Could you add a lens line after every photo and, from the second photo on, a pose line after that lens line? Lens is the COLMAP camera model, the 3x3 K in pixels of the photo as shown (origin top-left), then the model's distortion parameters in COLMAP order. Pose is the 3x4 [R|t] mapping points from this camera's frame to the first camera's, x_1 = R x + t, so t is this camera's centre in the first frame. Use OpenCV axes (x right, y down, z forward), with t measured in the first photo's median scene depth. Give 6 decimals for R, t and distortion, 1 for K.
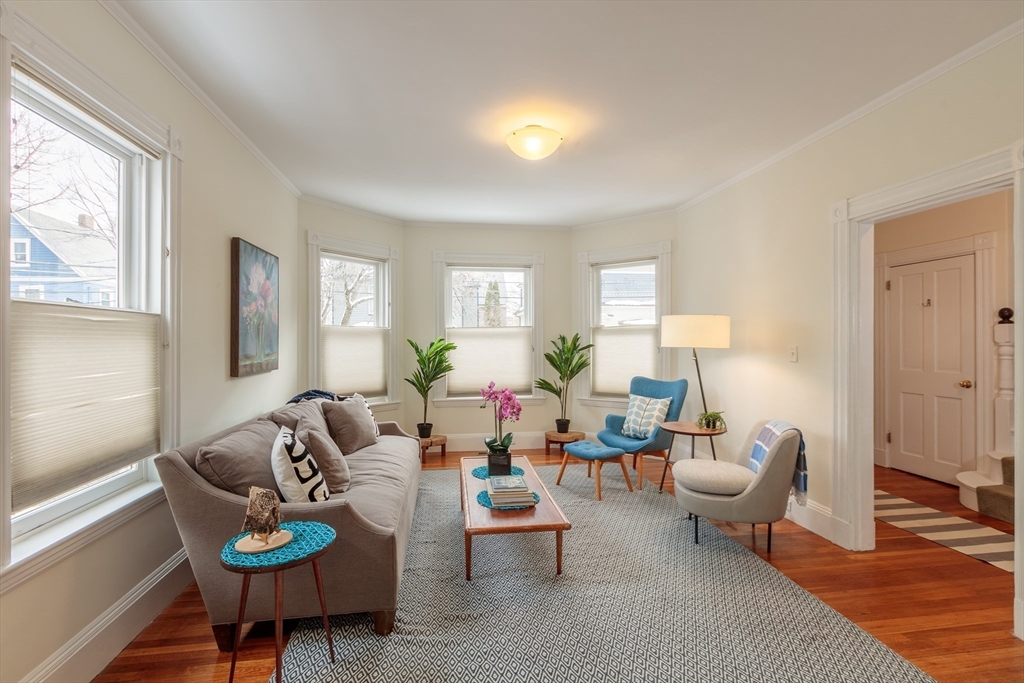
lens RADIAL K [[475.0, 0, 509.0], [0, 475.0, 326.9], [0, 0, 1]] dist [-0.000123, -0.000012]
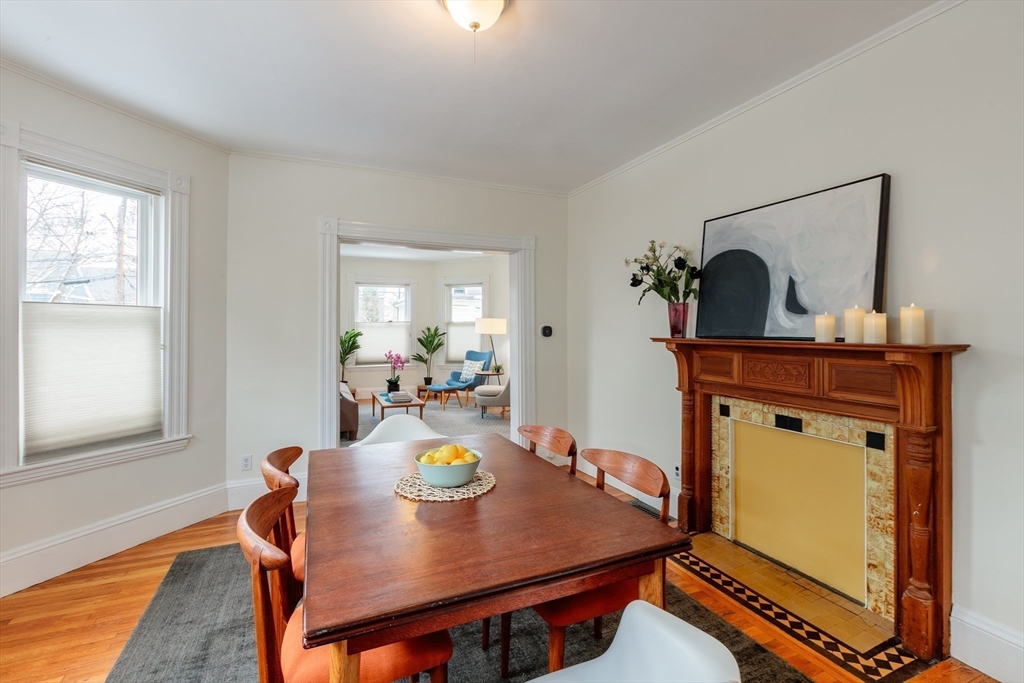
lens RADIAL K [[475.0, 0, 509.0], [0, 475.0, 326.9], [0, 0, 1]] dist [-0.000123, -0.000012]
pose [[0.967376, 0.003098, 0.253327, -0.037118], [-0.009318, 0.999684, 0.023355, -0.025085], [-0.253174, -0.024953, 0.967099, -0.705350]]
